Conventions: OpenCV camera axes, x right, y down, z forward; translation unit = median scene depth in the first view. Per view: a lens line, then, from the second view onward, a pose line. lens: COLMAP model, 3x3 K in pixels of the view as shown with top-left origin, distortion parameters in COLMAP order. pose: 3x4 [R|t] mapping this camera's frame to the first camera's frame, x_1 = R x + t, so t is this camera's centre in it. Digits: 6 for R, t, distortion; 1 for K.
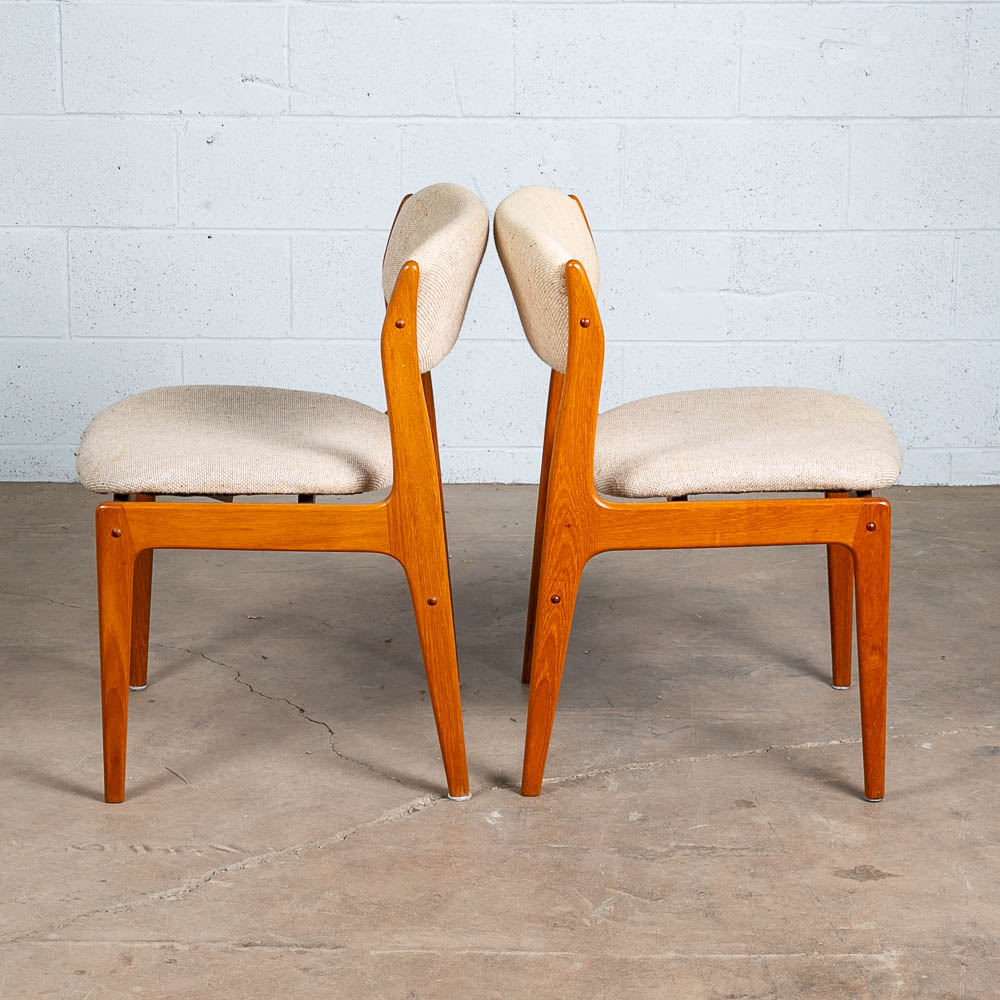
lens RADIAL K [[4037.0, 0, 497.8], [0, 4037.0, 454.3], [0, 0, 1]] dist [0.354814, 0.000000]
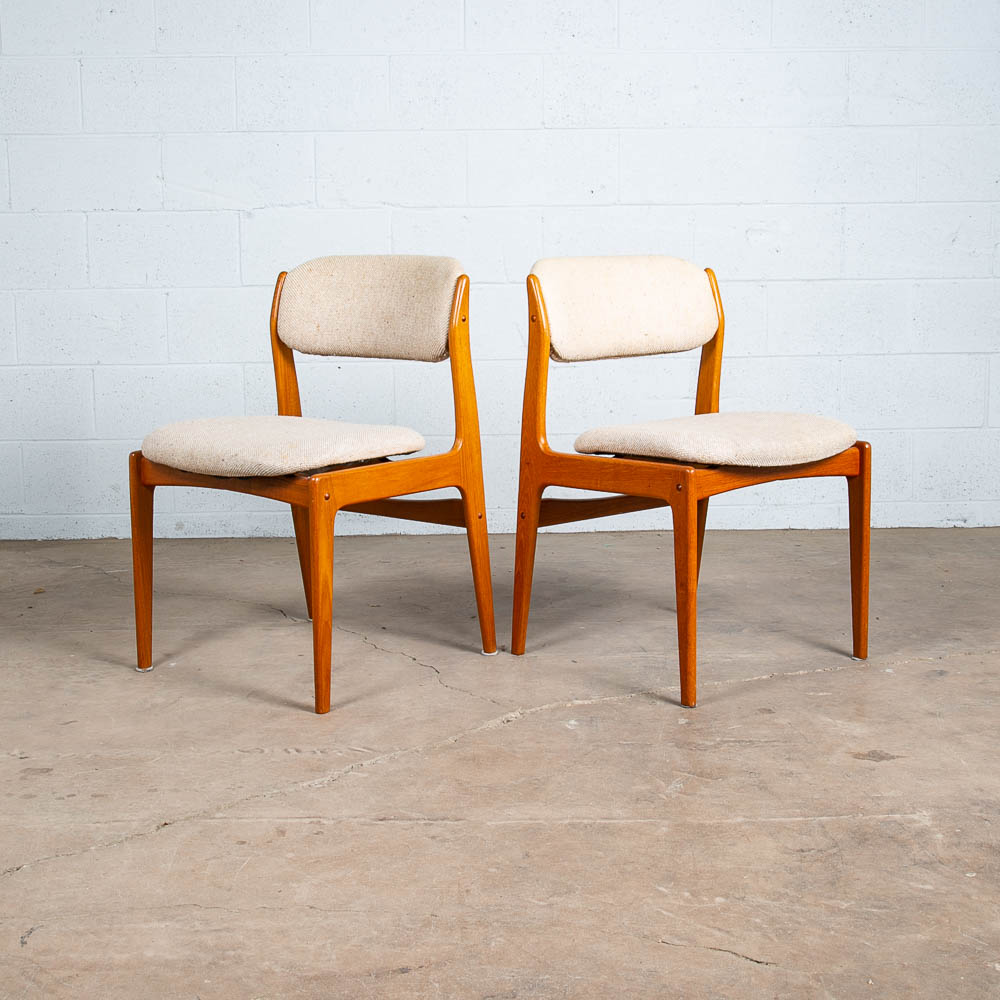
lens RADIAL K [[1764.9, 0, 500.6], [0, 1764.9, 450.6], [0, 0, 1]] dist [0.011522, 0.000000]
pose [[0.999518, -0.016707, 0.026182, -0.035597], [0.020006, 0.991144, -0.131278, 0.075450], [-0.023757, 0.131739, 0.991000, 0.434003]]
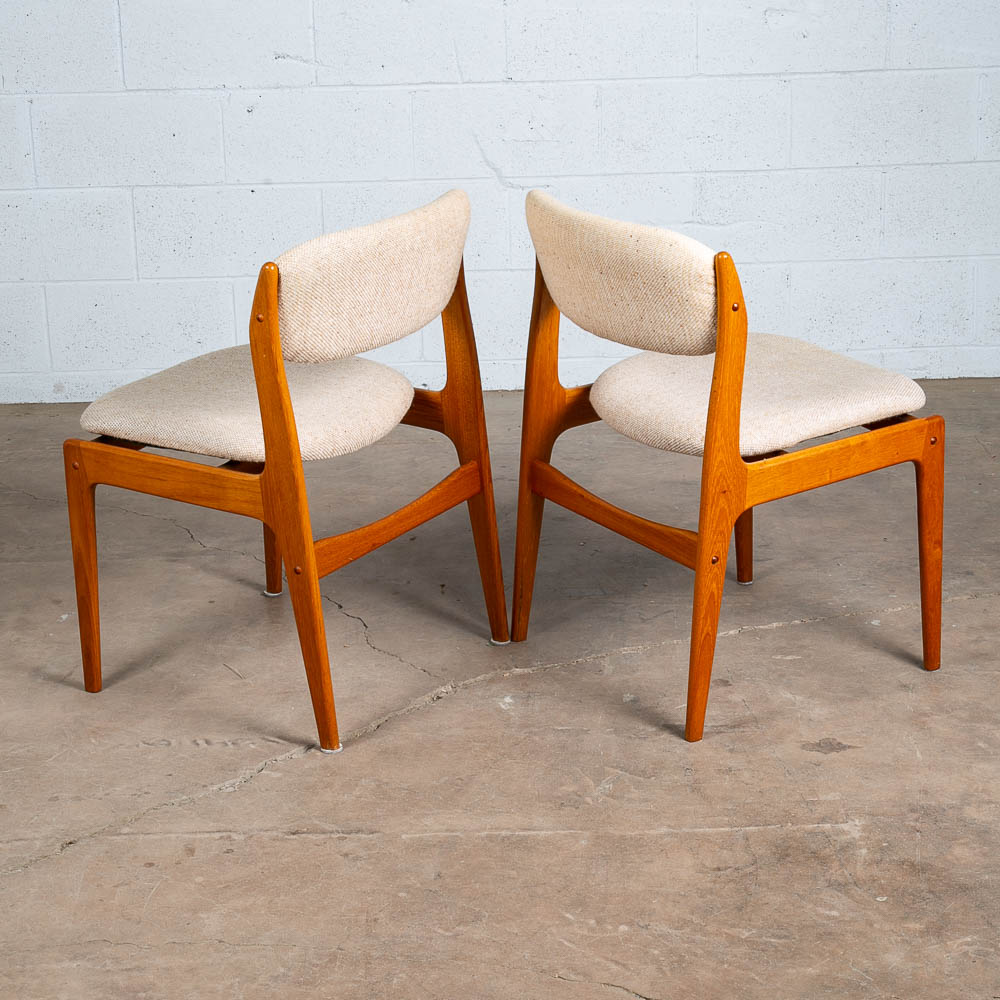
lens RADIAL K [[3058.3, 0, 518.4], [0, 3058.3, 393.7], [0, 0, 1]] dist [0.311838, 0.000000]
pose [[0.999500, -0.031562, 0.001786, 0.003560], [0.031471, 0.998783, 0.037979, -0.031537], [-0.002982, -0.037904, 0.999277, 0.121787]]
